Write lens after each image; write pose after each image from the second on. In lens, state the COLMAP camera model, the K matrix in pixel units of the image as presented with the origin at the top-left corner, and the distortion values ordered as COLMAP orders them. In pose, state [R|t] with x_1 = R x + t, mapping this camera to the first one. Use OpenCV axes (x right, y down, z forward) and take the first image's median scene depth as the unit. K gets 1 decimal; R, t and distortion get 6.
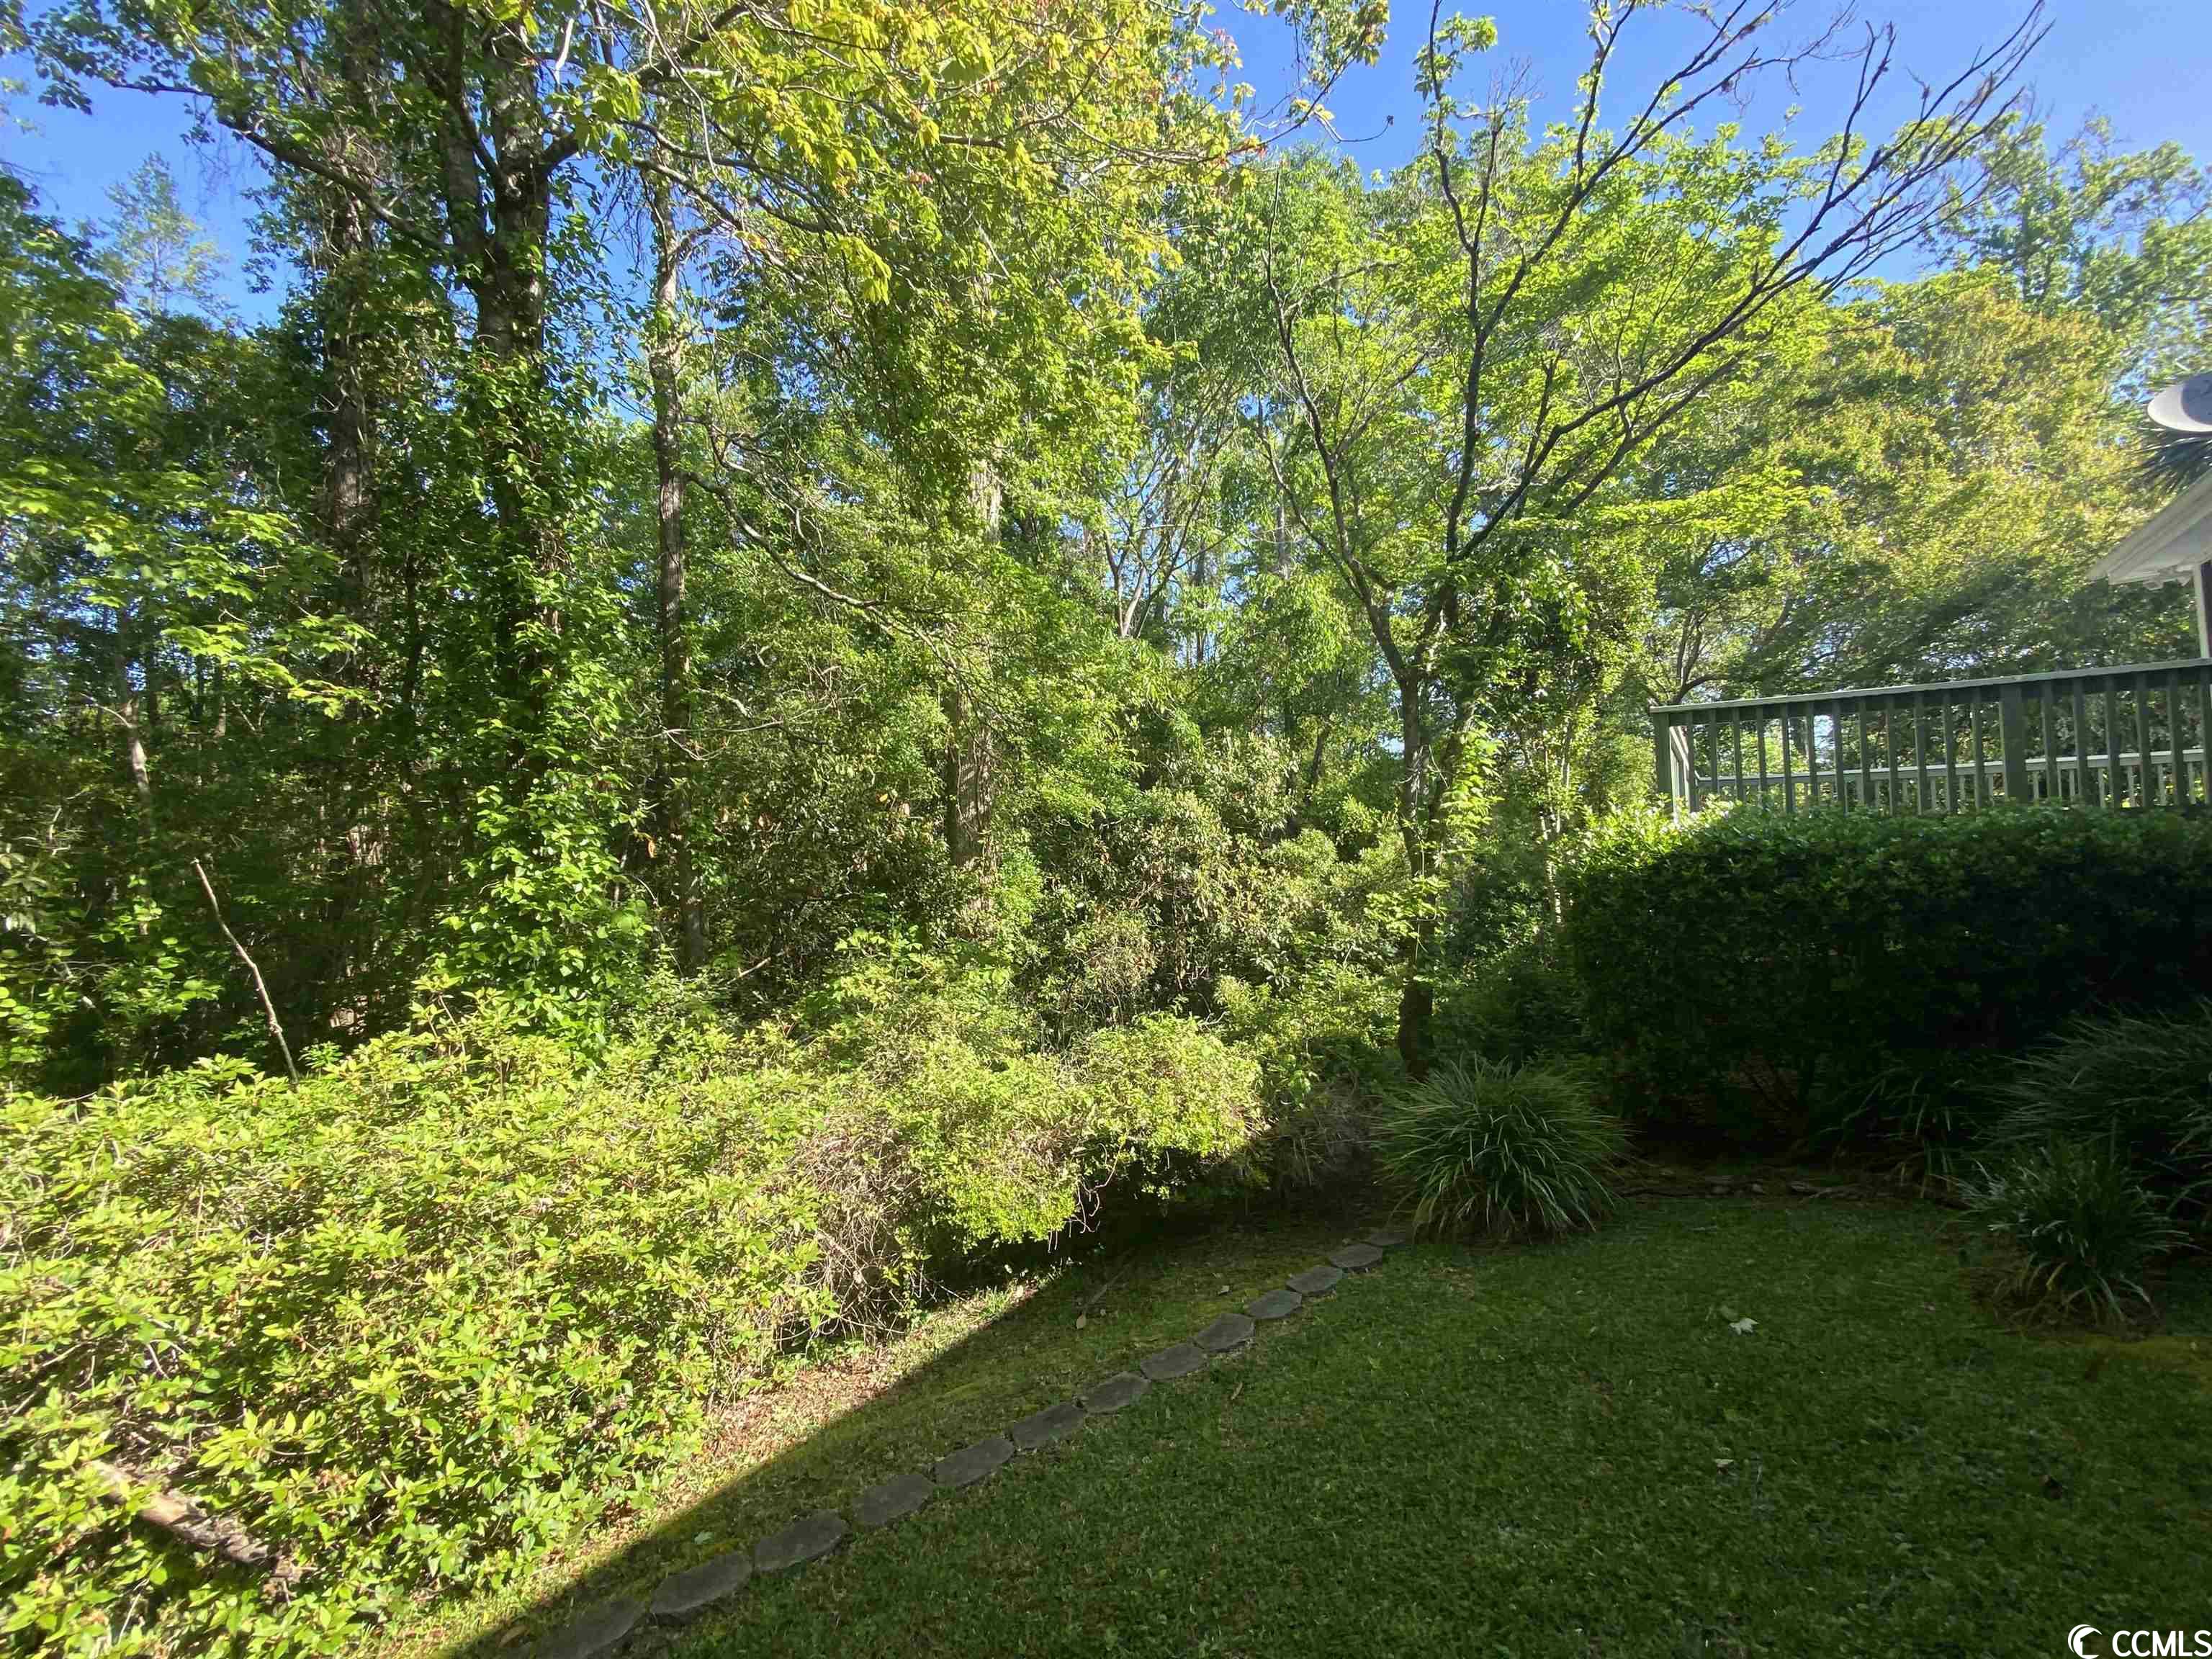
lens RADIAL K [[908.0, 0, 1107.2], [0, 908.0, 824.1], [0, 0, 1]] dist [0.028328, -0.023485]
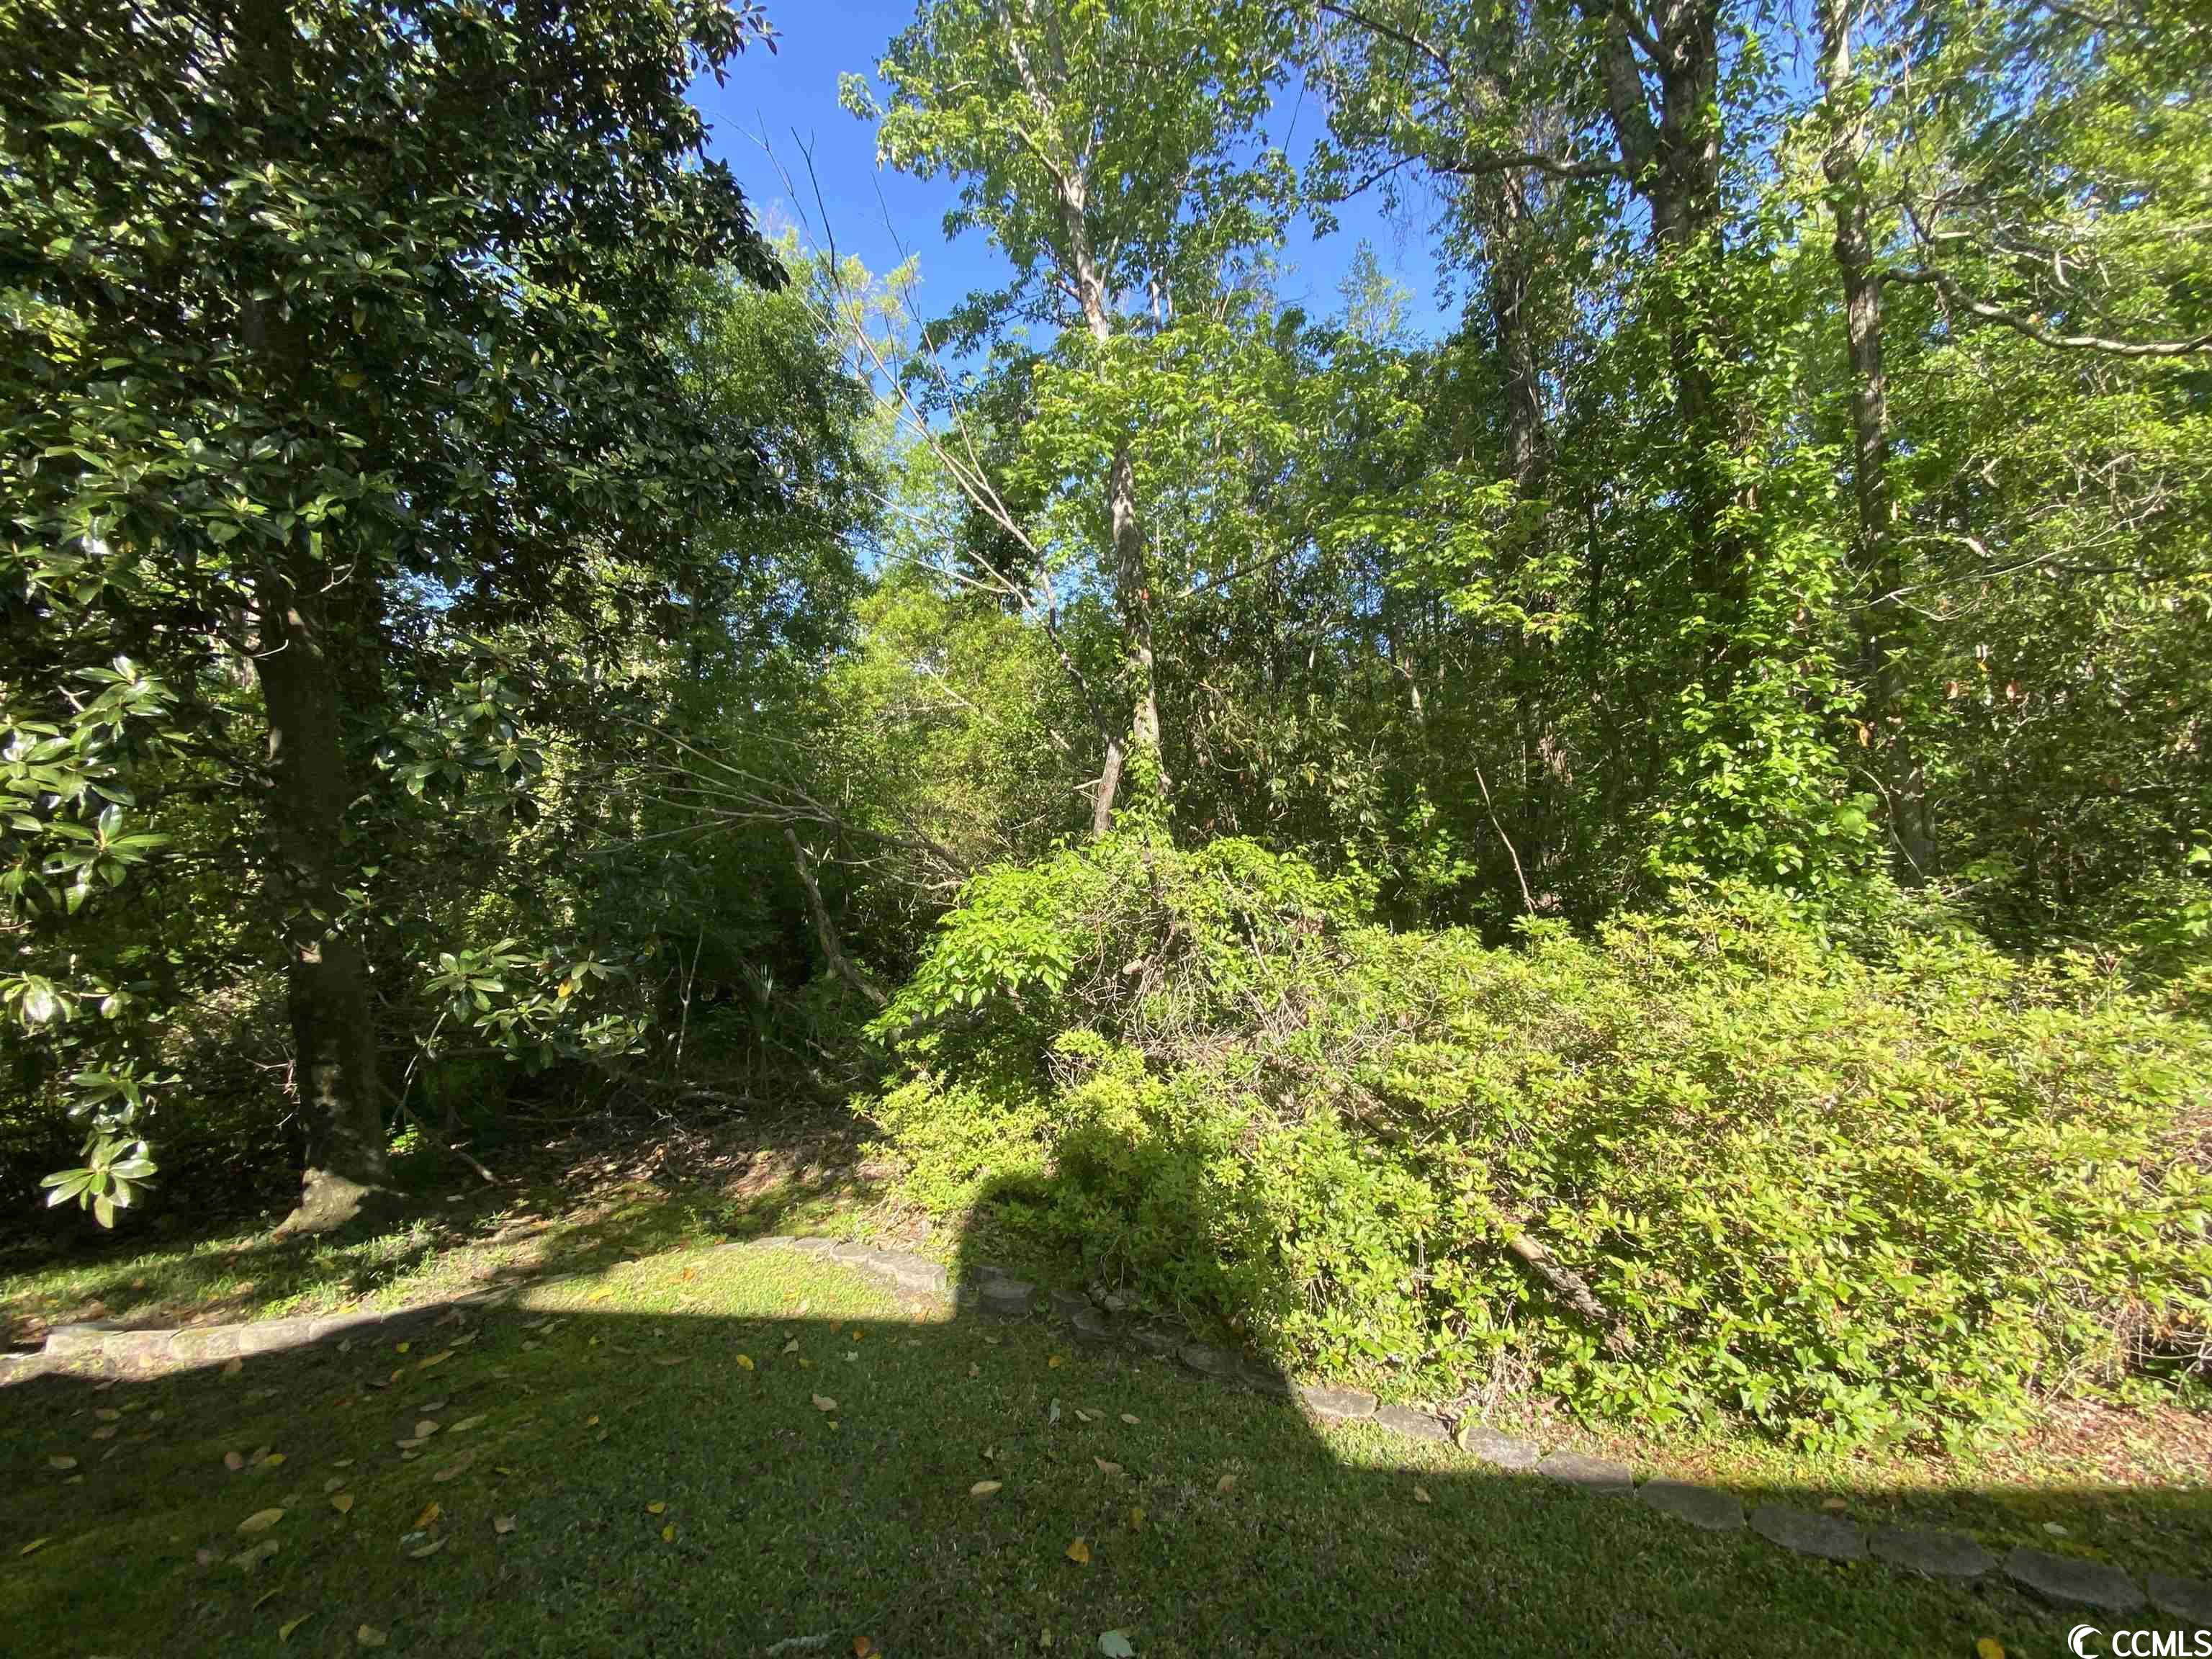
lens RADIAL K [[908.0, 0, 1107.2], [0, 908.0, 824.1], [0, 0, 1]] dist [0.028328, -0.023485]
pose [[0.427213, 0.012468, -0.904065, -0.031933], [0.085769, 0.994837, 0.054249, 0.002189], [0.900074, -0.100717, 0.423938, -0.032628]]
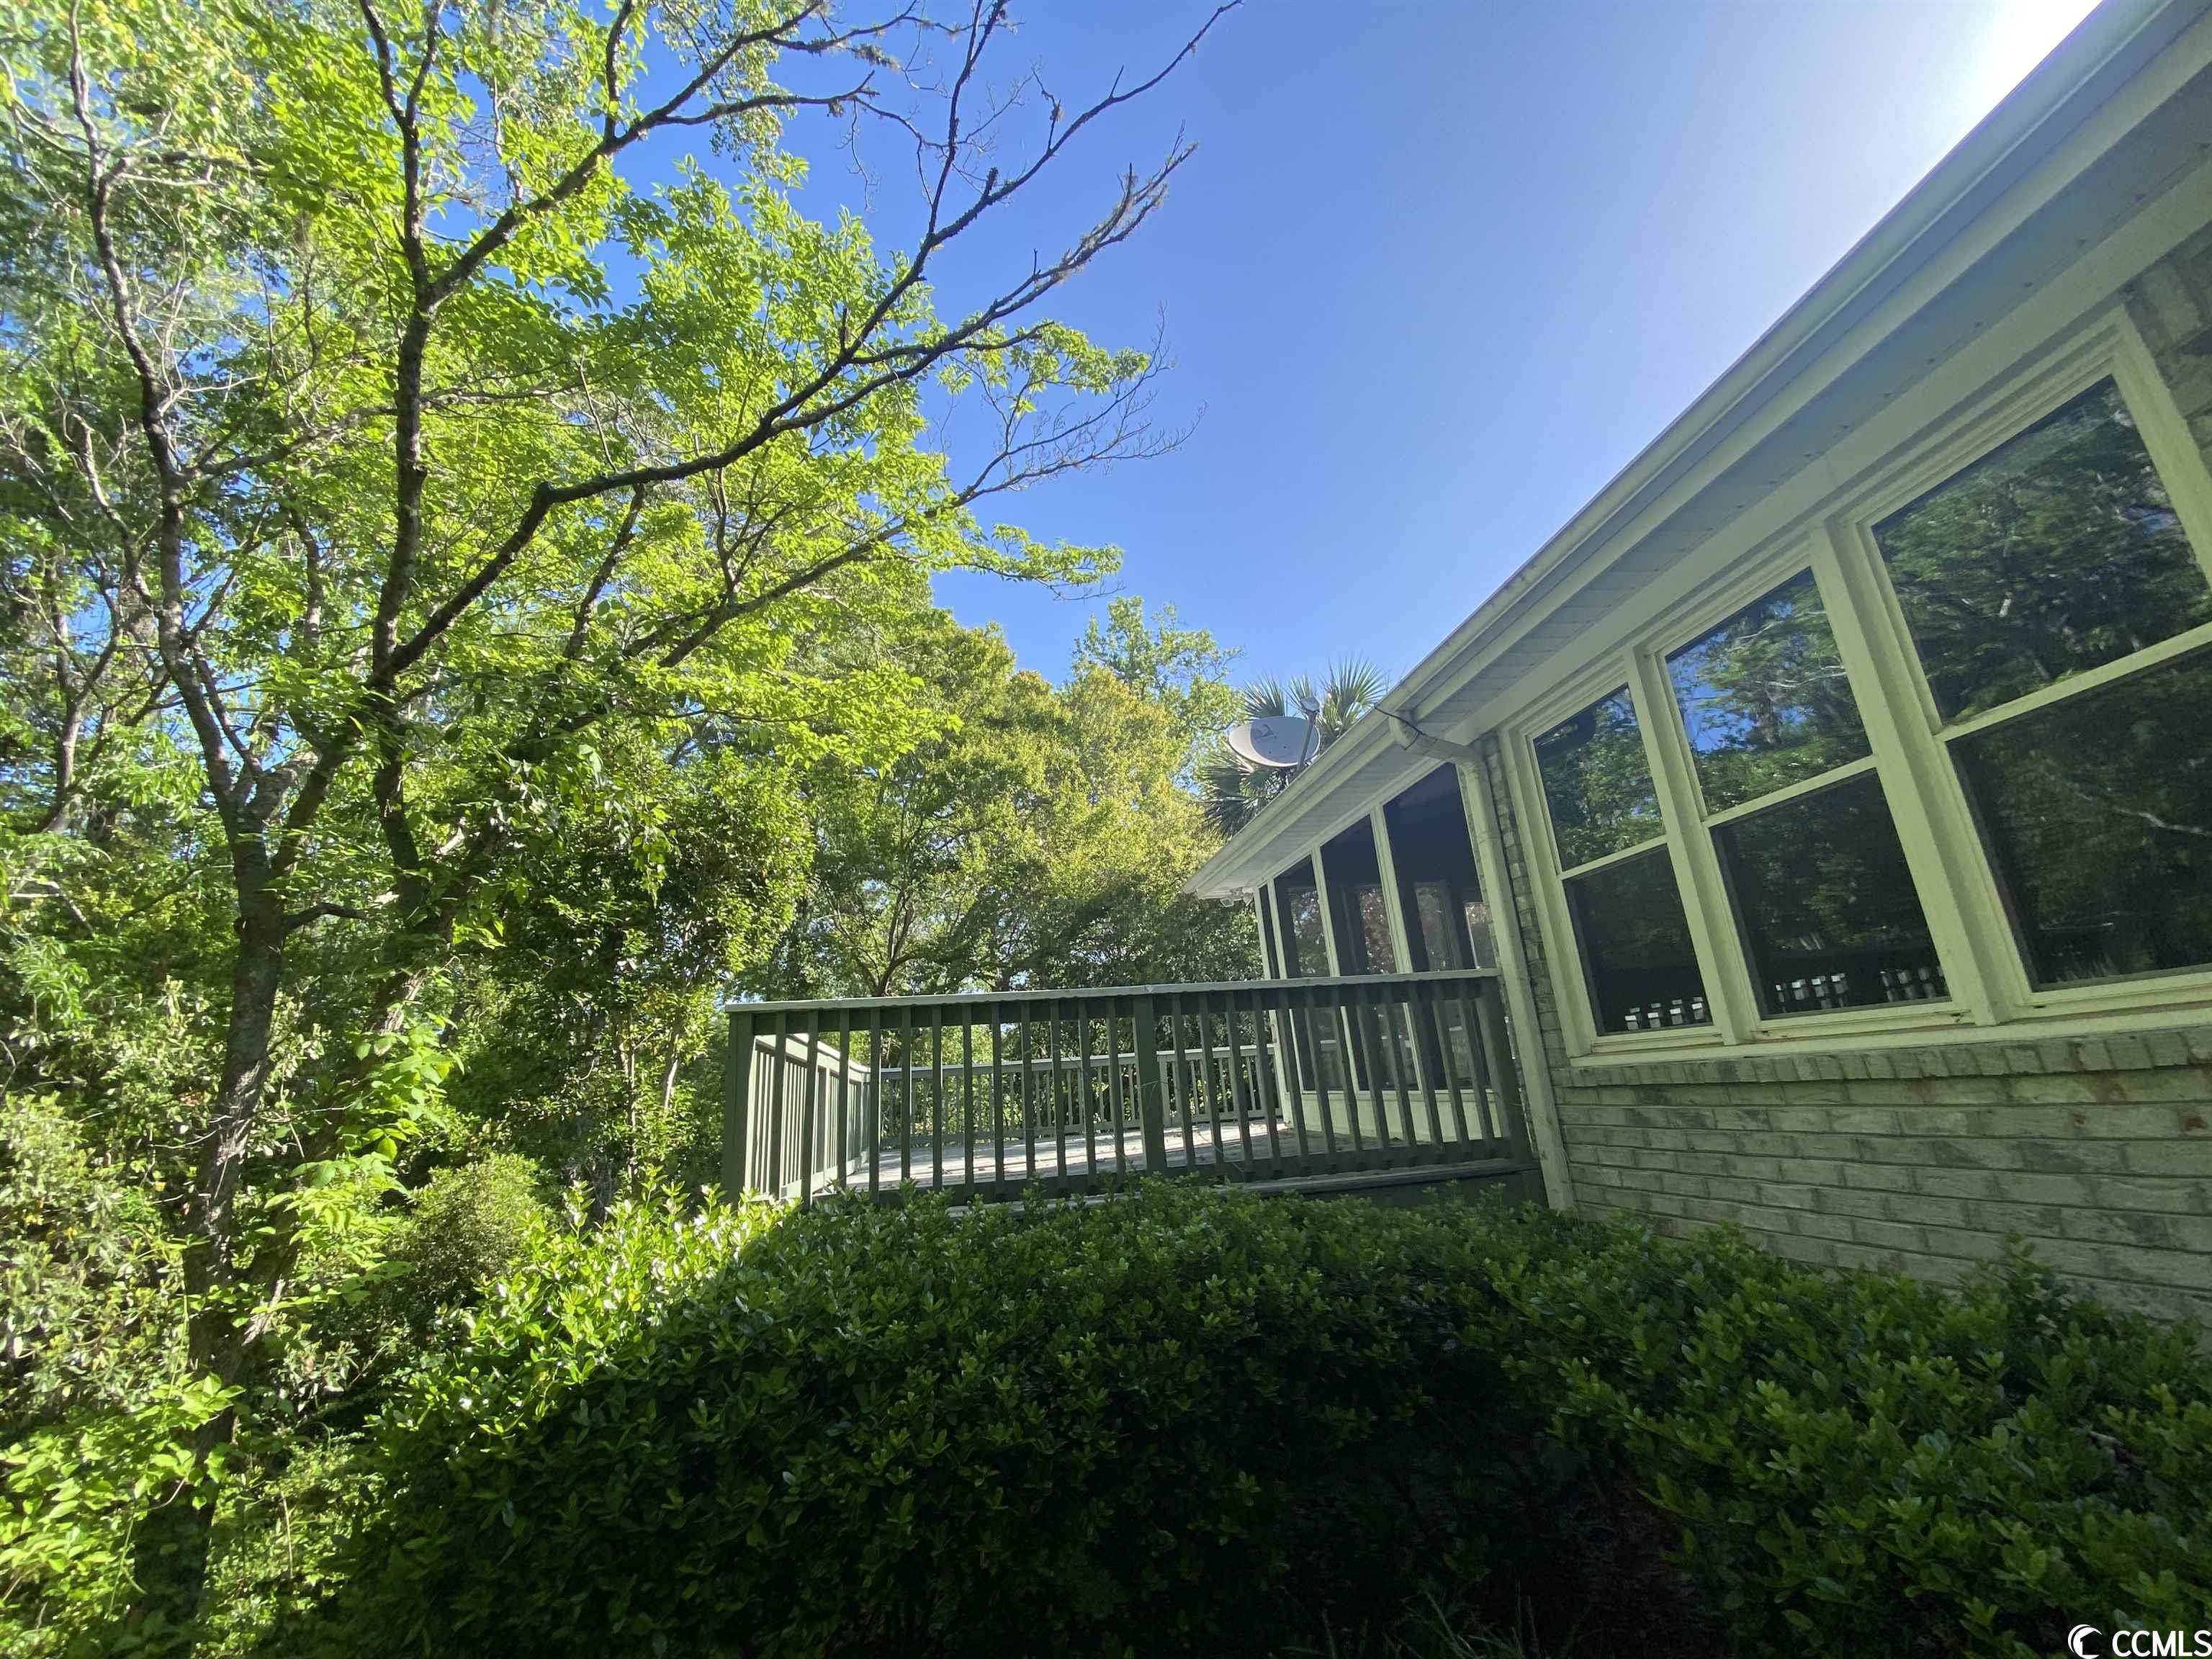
lens RADIAL K [[908.0, 0, 1107.2], [0, 908.0, 824.1], [0, 0, 1]] dist [0.028328, -0.023485]
pose [[0.725289, 0.170484, 0.667002, 0.143553], [0.021690, 0.962713, -0.269653, -0.029734], [-0.688103, 0.210044, 0.694547, 0.152738]]
